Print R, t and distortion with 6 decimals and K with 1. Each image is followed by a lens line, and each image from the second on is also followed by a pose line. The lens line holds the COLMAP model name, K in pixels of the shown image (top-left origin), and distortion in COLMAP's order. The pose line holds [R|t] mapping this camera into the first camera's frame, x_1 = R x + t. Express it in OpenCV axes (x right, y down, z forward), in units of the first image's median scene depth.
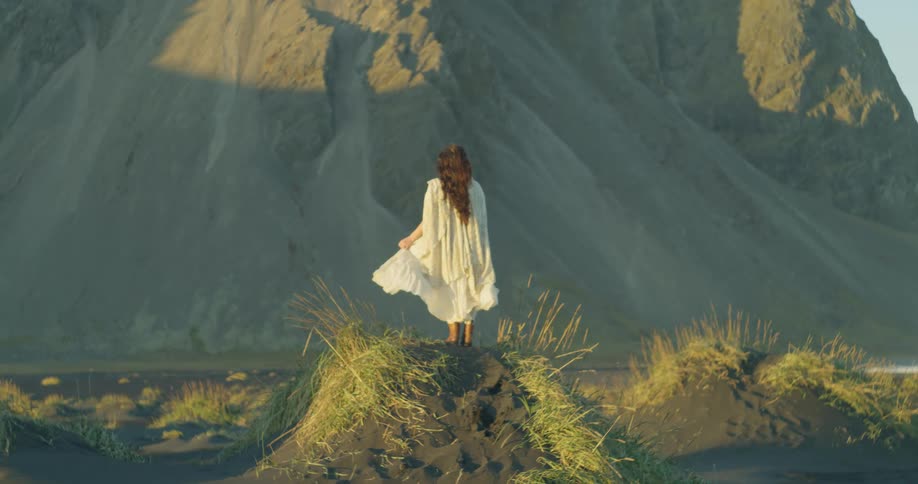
lens RADIAL K [[2356.2, 0, 458.7], [0, 2356.2, 238.6], [0, 0, 1]] dist [0.004419, 0.000000]
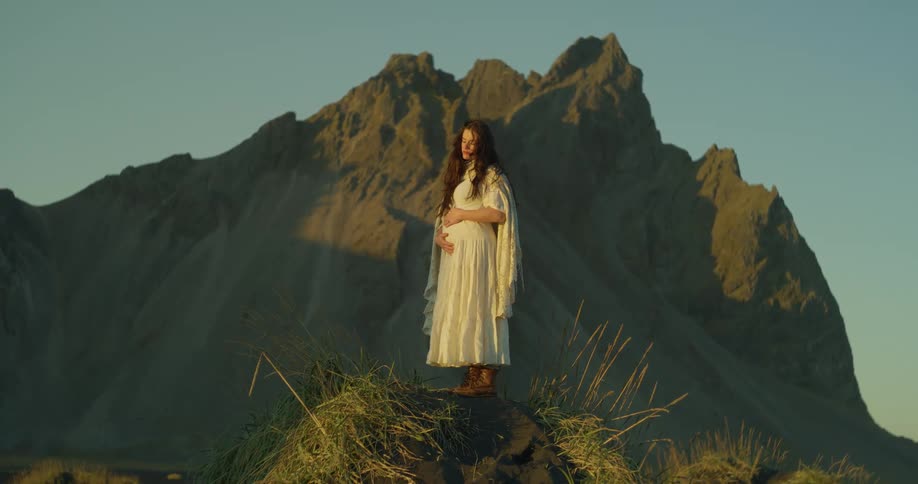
lens RADIAL K [[1764.9, 0, 458.7], [0, 1764.9, 243.0], [0, 0, 1]] dist [-0.003498, 0.000000]
pose [[0.998427, 0.051301, -0.022642, 0.005087], [-0.052960, 0.995383, -0.080045, 0.043143], [0.018431, 0.081118, 0.996534, 0.479684]]
